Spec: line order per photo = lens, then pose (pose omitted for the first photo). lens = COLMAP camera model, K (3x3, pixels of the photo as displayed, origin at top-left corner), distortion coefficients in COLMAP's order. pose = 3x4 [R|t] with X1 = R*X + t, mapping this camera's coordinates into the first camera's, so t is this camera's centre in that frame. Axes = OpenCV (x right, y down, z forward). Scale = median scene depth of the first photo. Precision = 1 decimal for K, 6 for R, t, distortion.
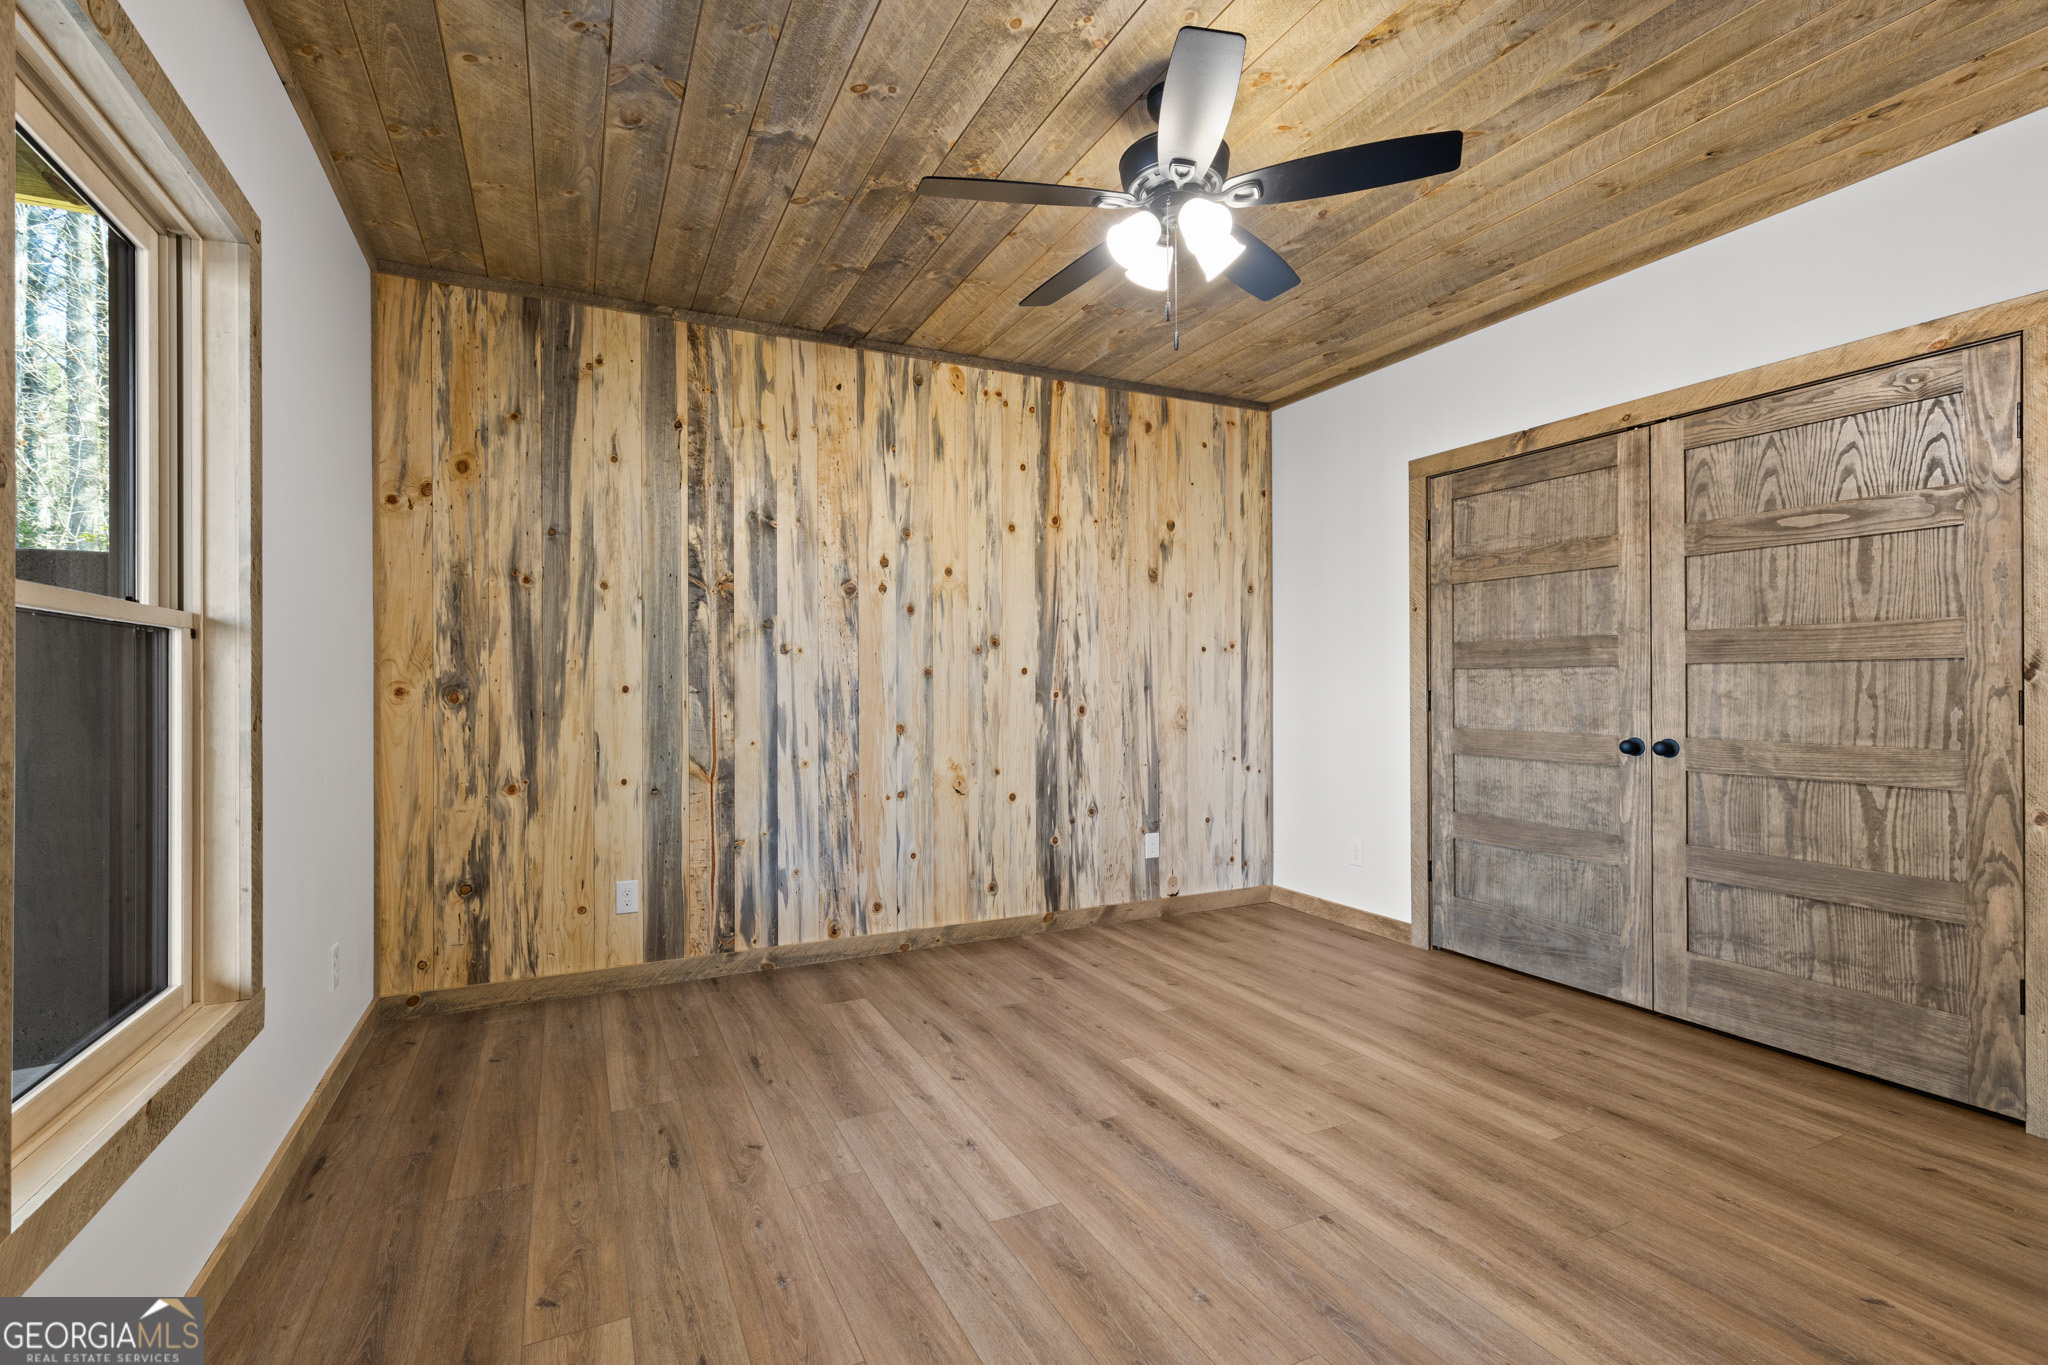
lens RADIAL K [[930.7, 0, 1016.6], [0, 930.7, 690.4], [0, 0, 1]] dist [0.006983, 0.000613]
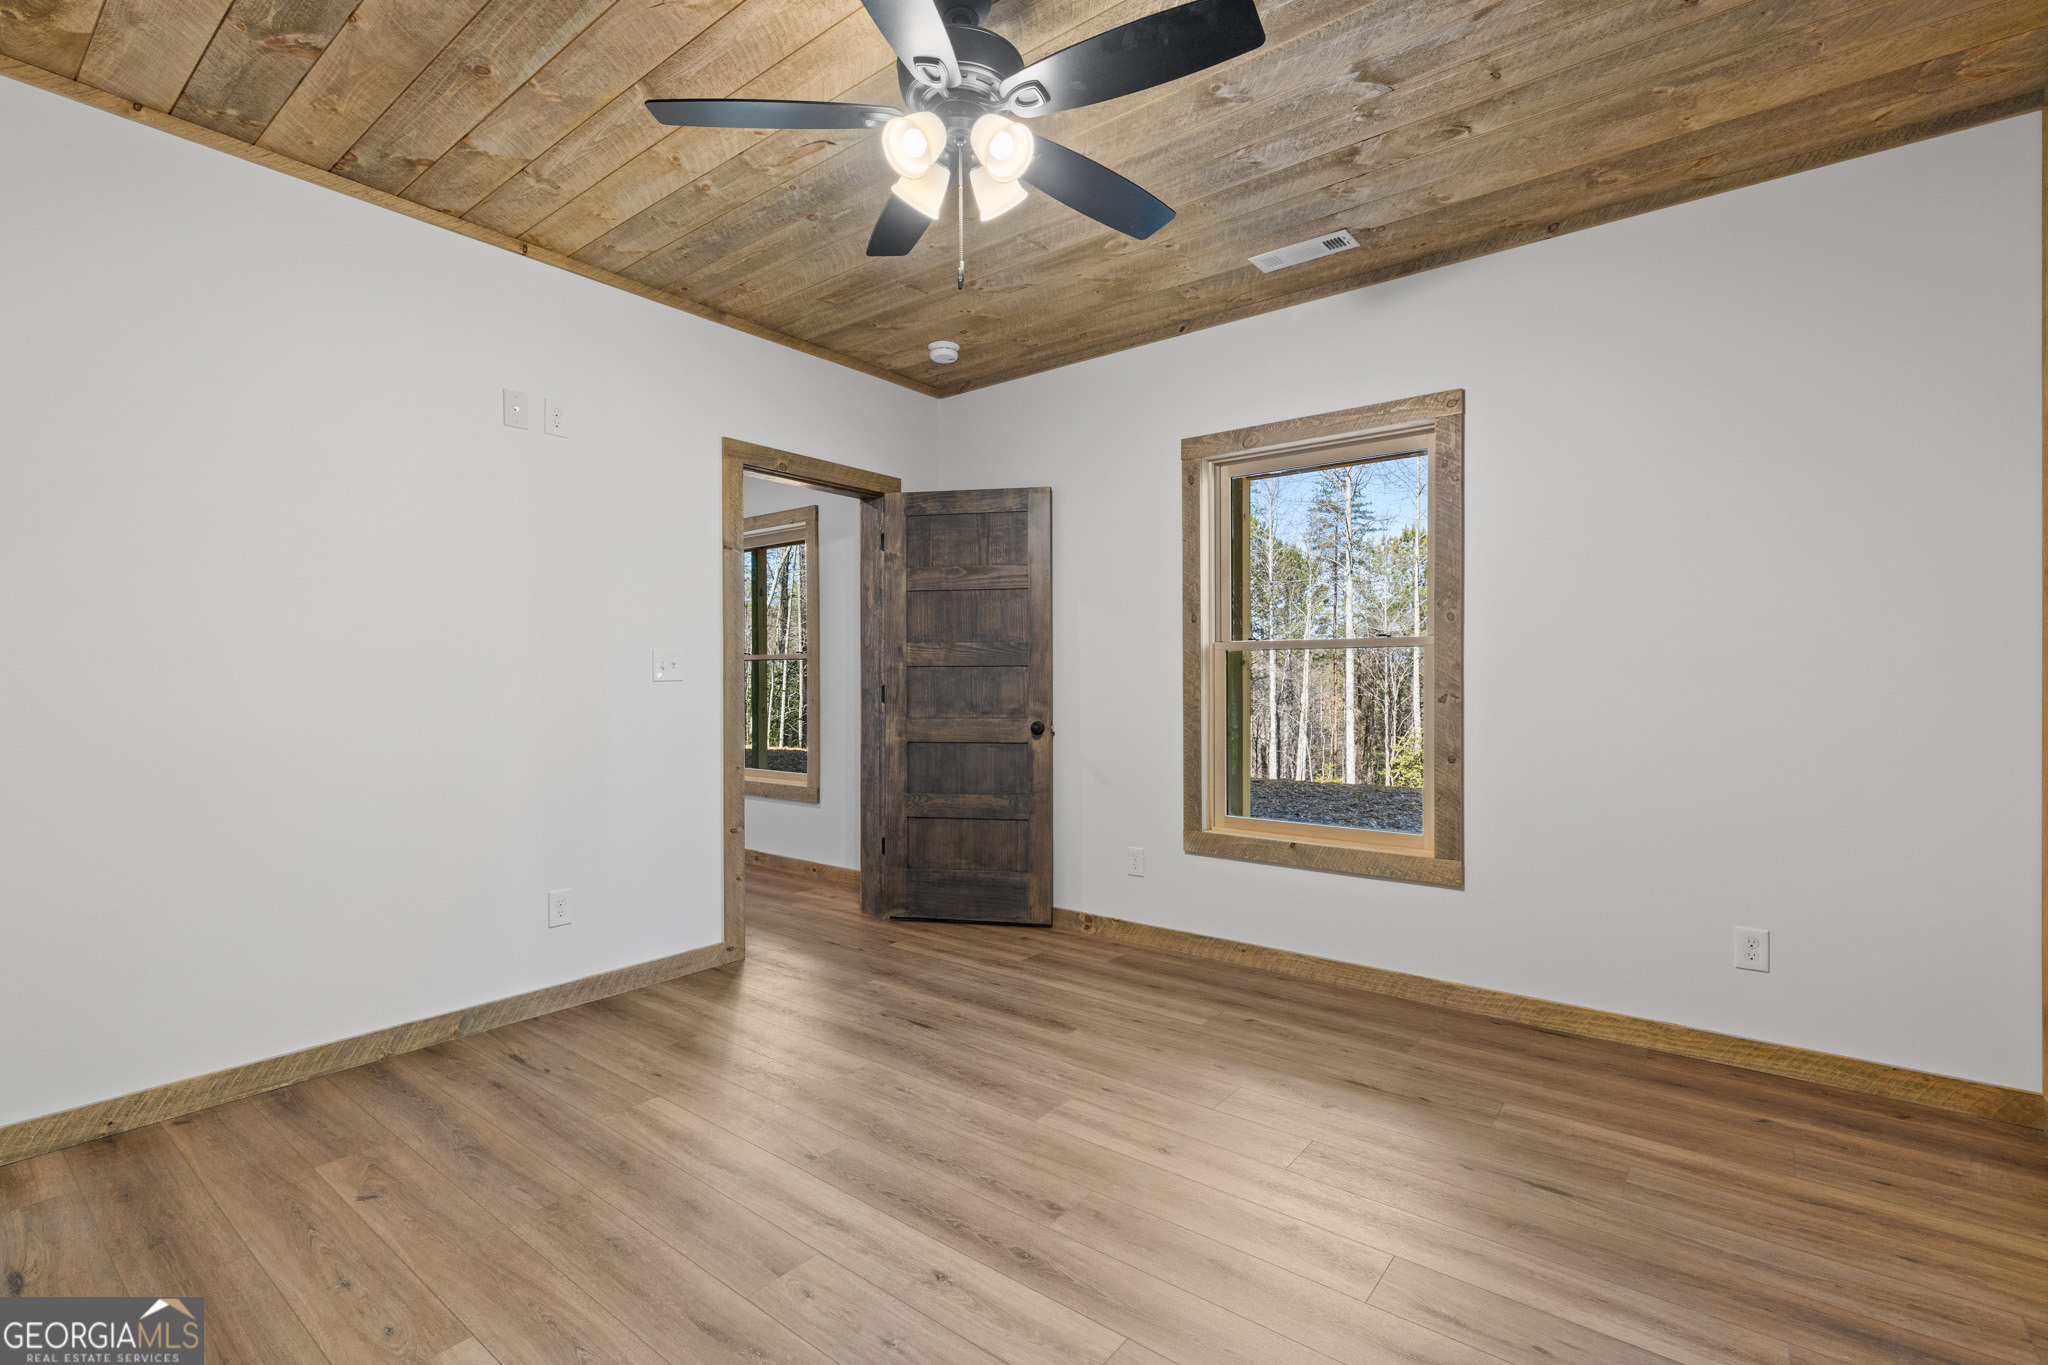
lens RADIAL K [[930.7, 0, 1016.6], [0, 930.7, 690.4], [0, 0, 1]] dist [0.006983, 0.000613]
pose [[-0.901203, 0.013330, -0.433193, 0.514305], [0.004873, 0.999775, 0.020628, -0.014076], [0.433370, 0.016479, -0.901065, 1.845922]]
